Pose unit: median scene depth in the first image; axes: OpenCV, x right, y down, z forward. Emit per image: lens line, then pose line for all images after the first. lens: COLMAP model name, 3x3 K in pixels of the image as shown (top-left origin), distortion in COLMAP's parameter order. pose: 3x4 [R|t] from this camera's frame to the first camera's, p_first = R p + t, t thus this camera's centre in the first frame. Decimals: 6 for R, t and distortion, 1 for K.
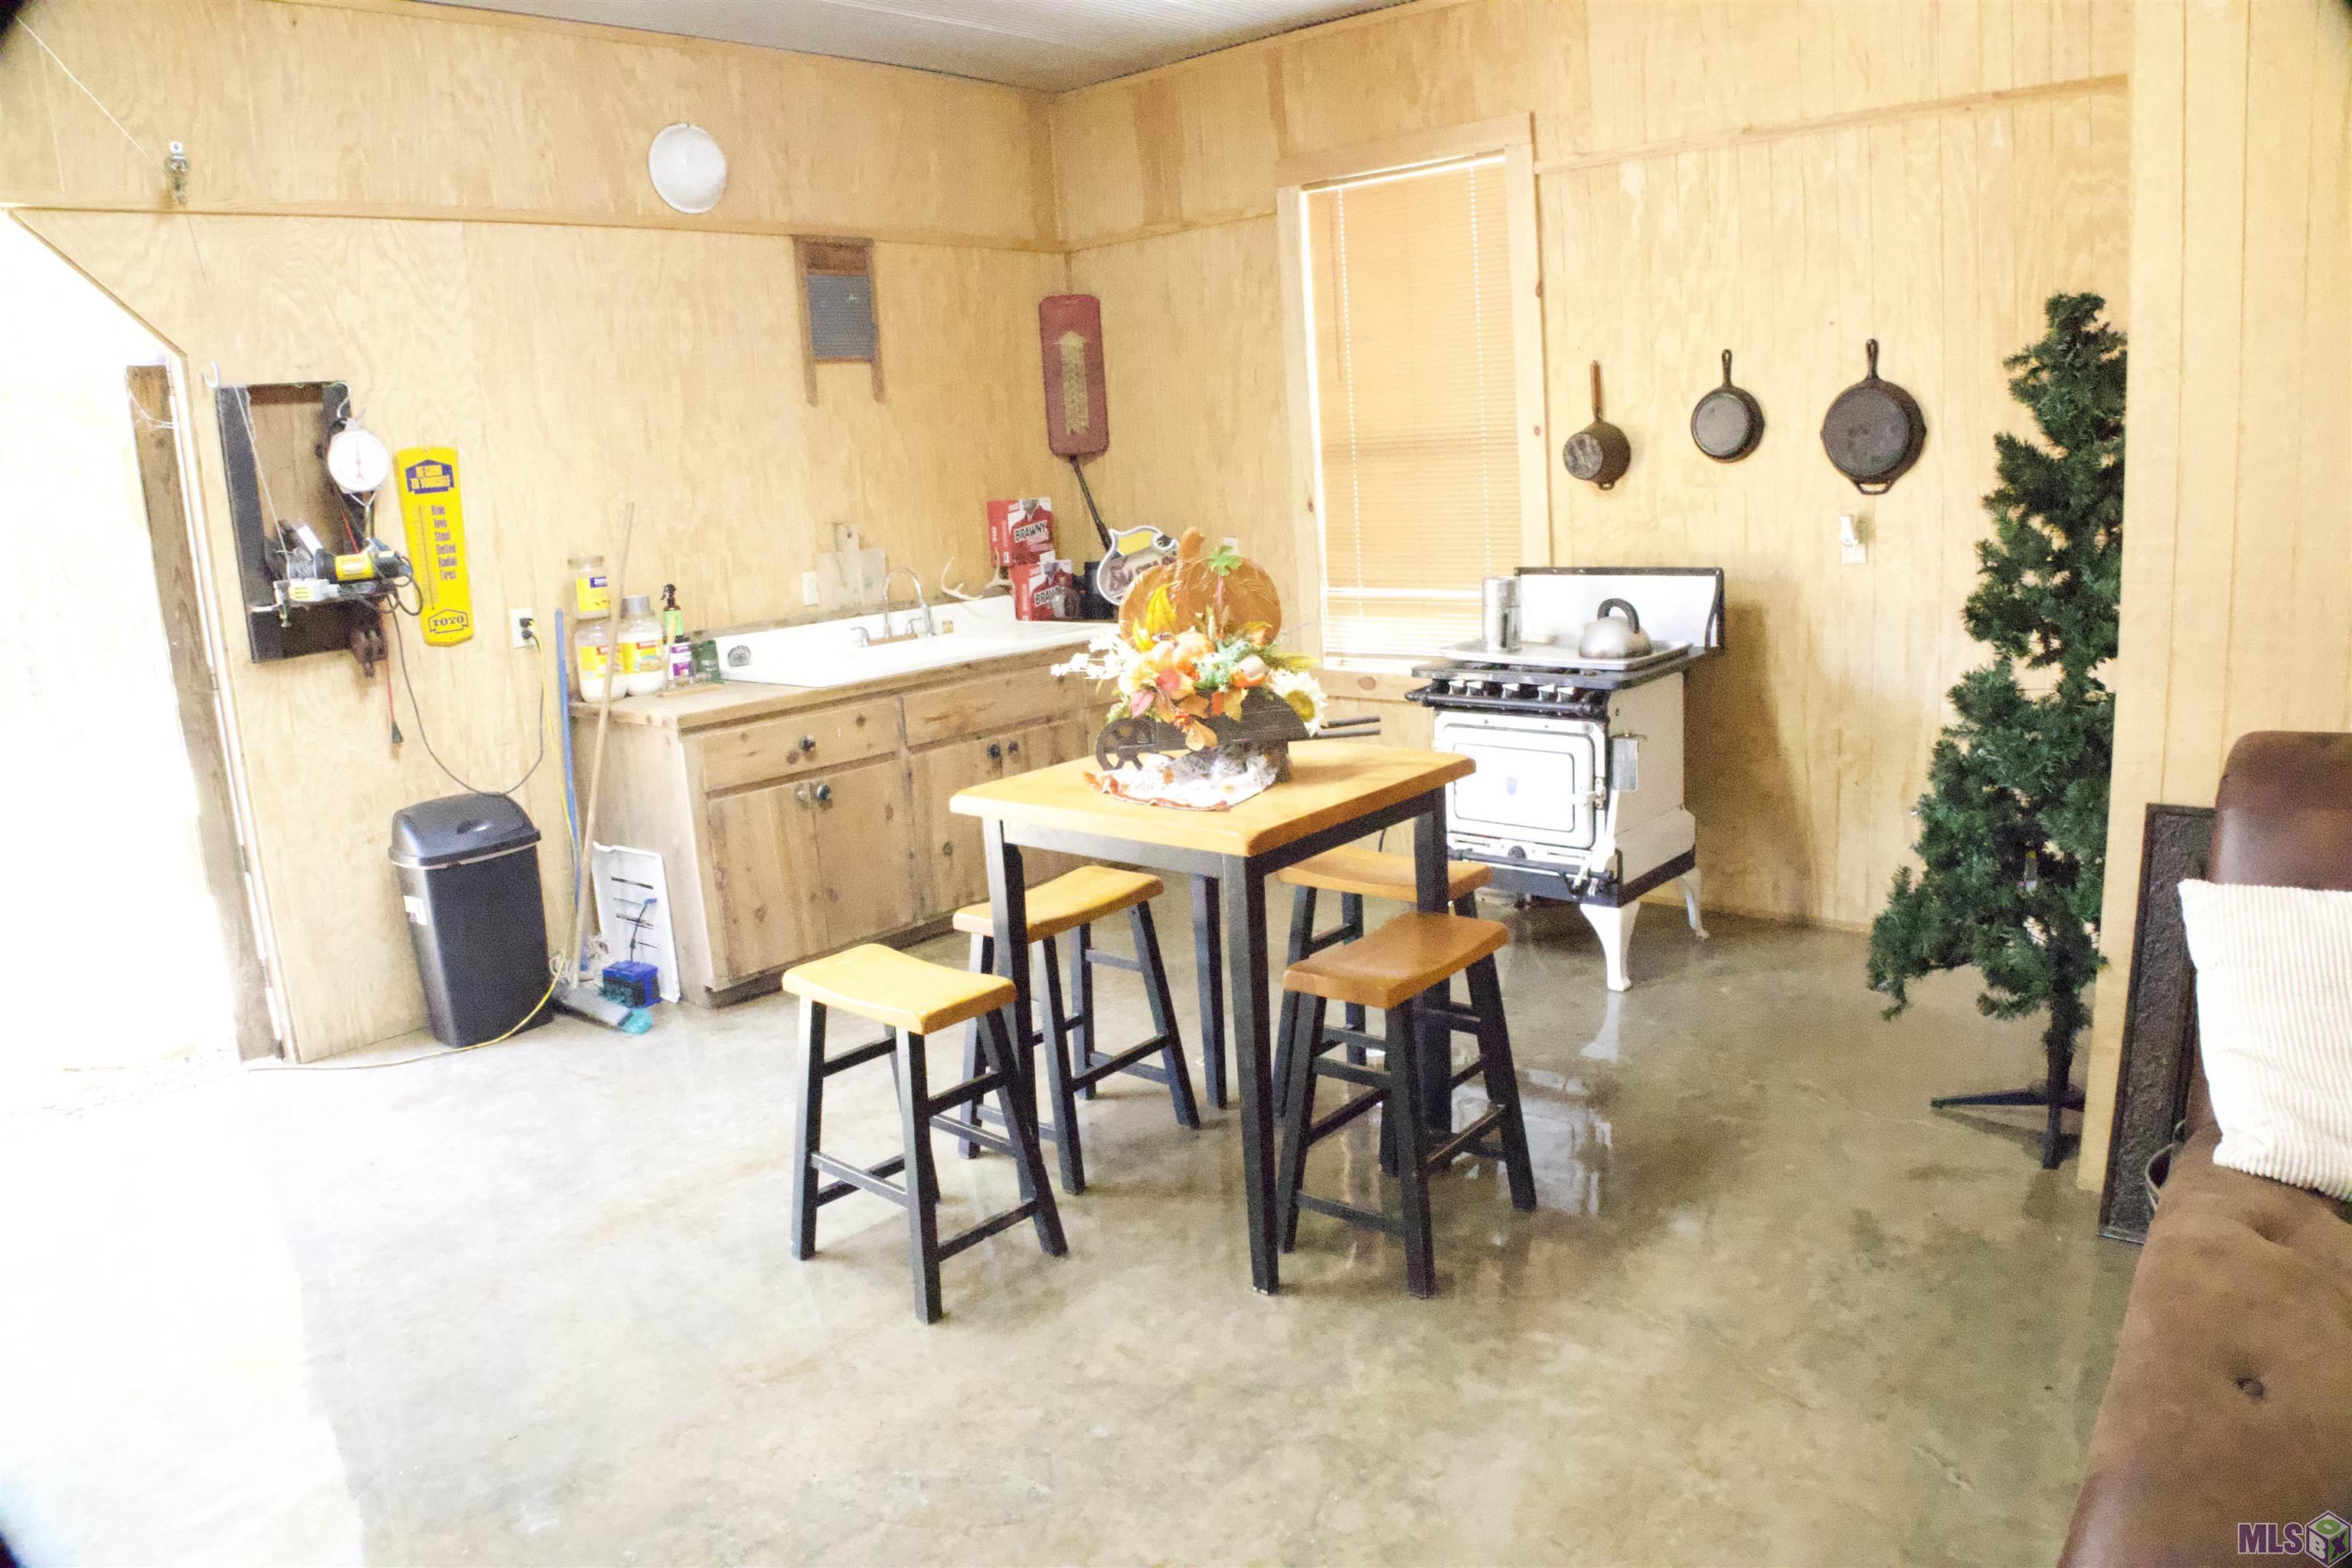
lens RADIAL K [[1591.2, 0, 1176.0], [0, 1591.2, 784.0], [0, 0, 1]] dist [-0.192098, 0.000767]
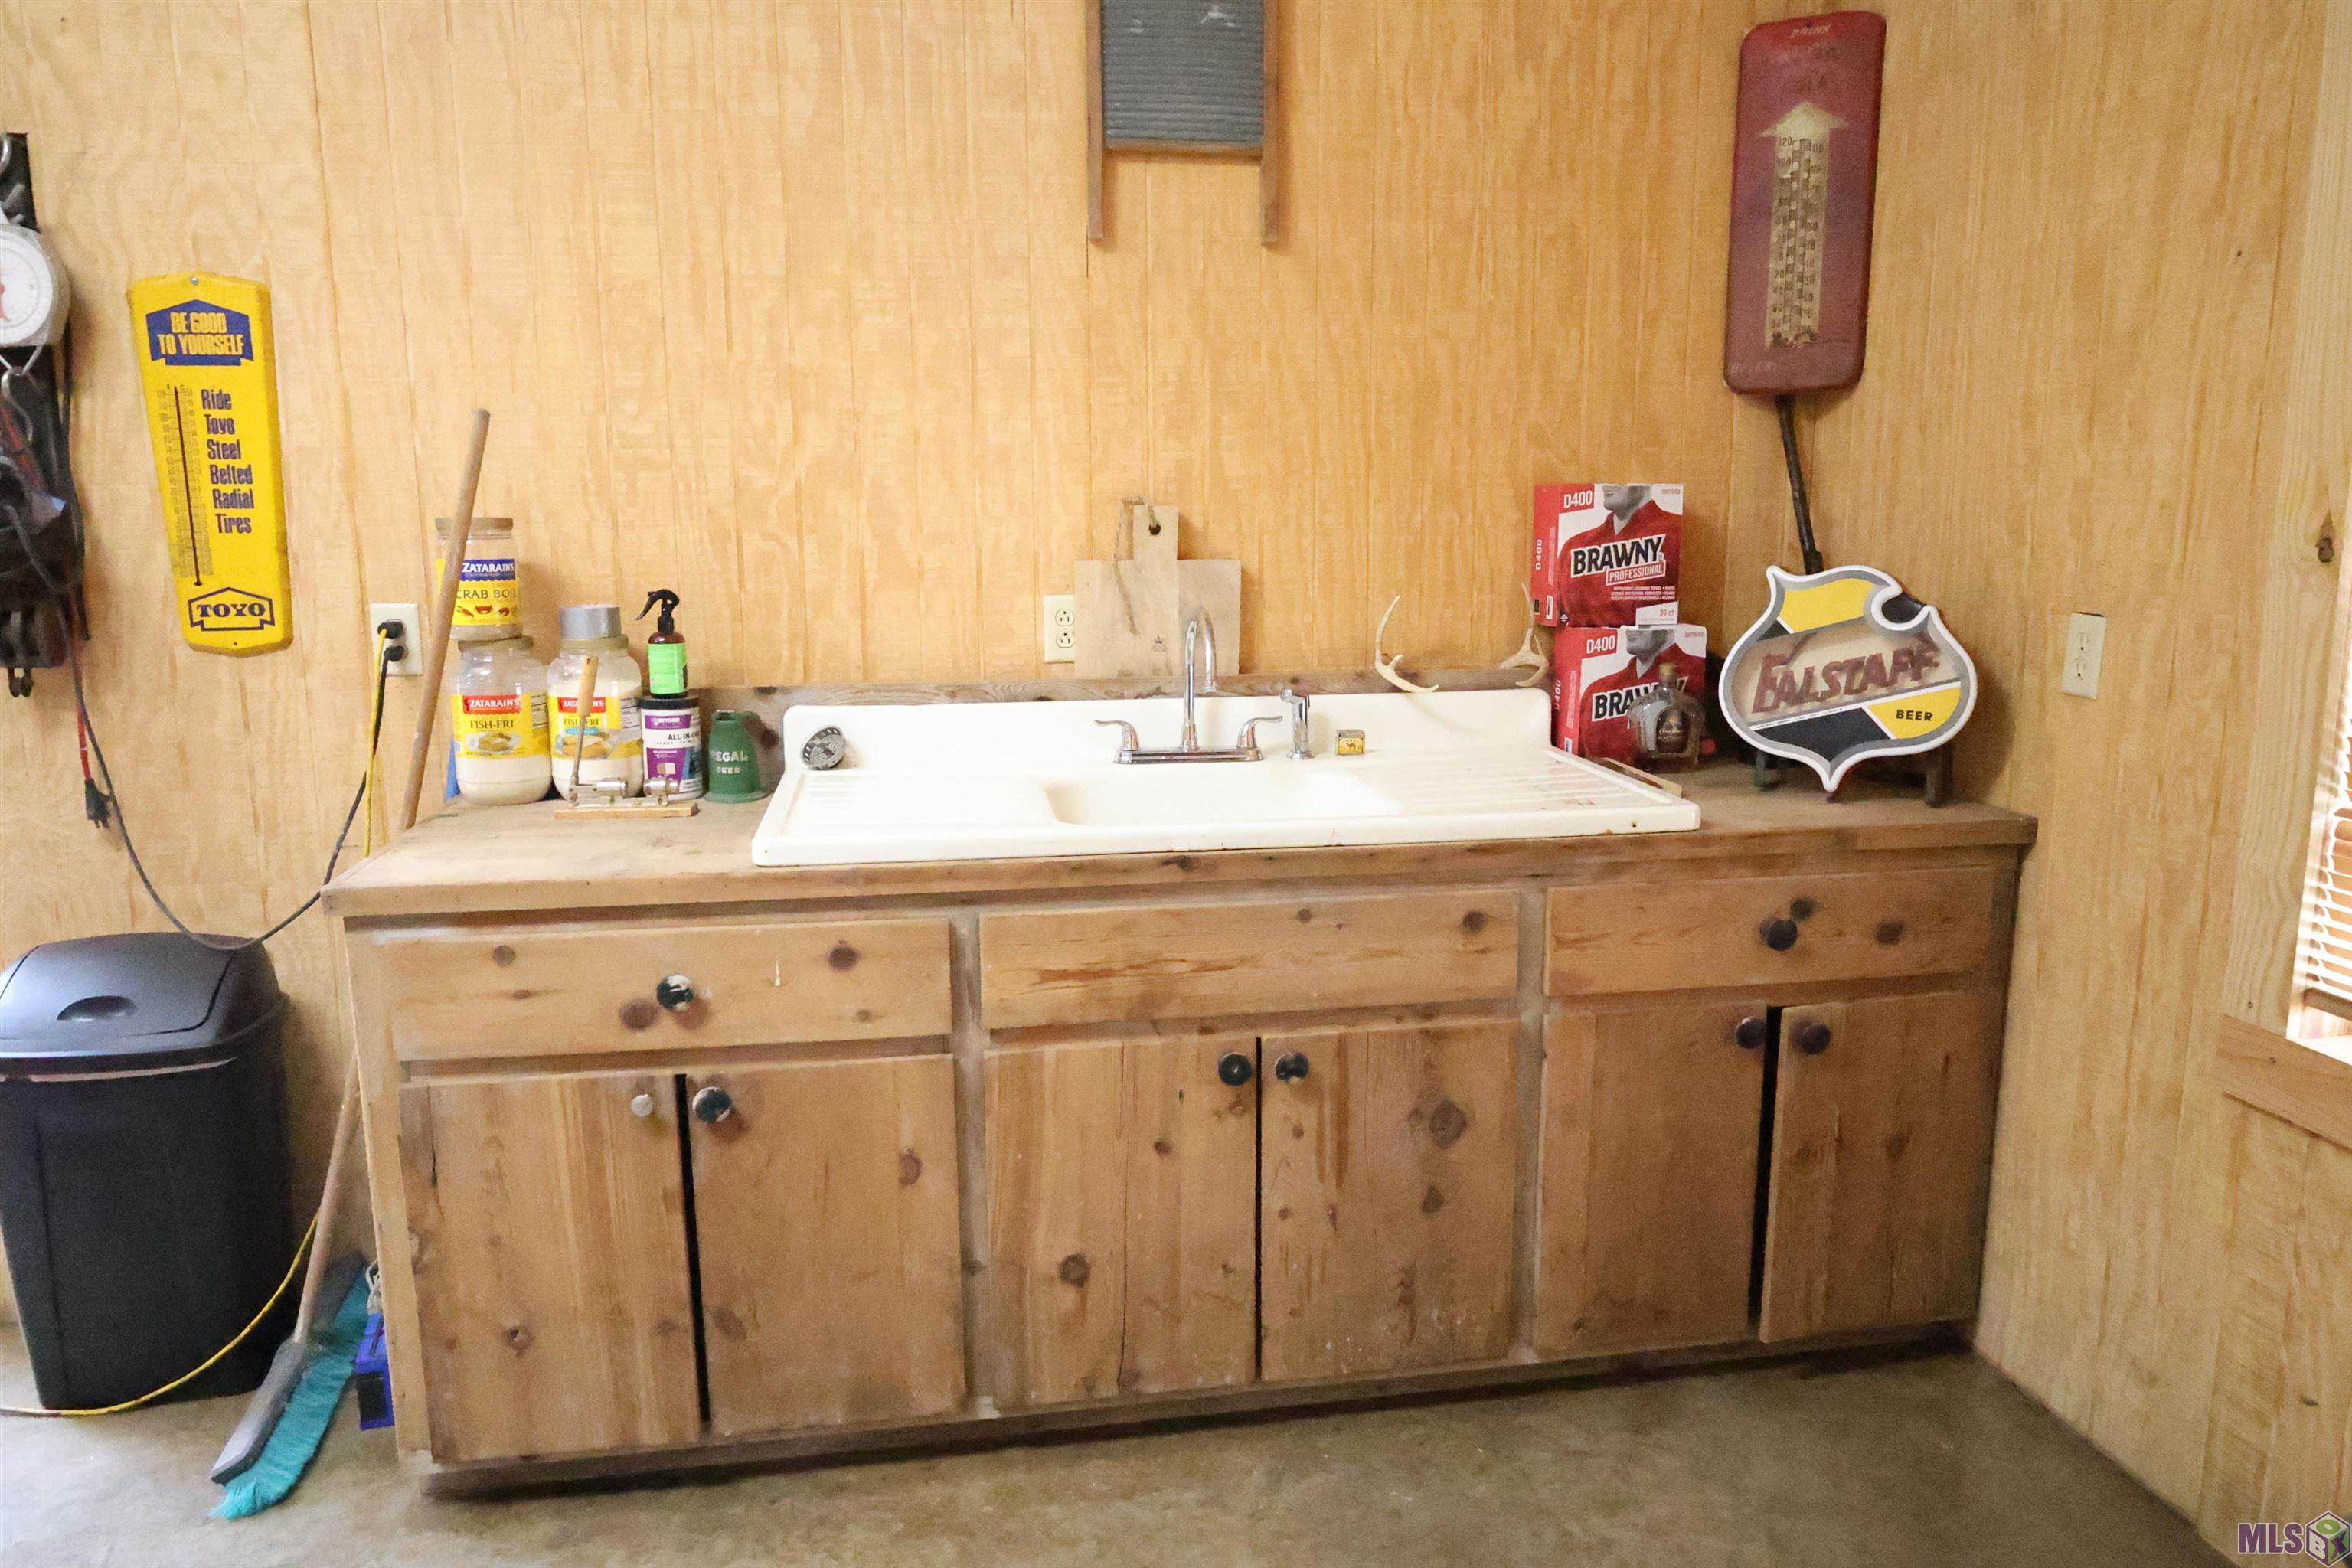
lens RADIAL K [[1566.9, 0, 1176.0], [0, 1566.9, 784.0], [0, 0, 1]] dist [-0.008624, -0.005735]
pose [[0.772397, 0.170271, -0.611891, 0.115041], [-0.168378, 0.983819, 0.061221, -0.119406], [0.612415, 0.055742, 0.788569, 0.671321]]
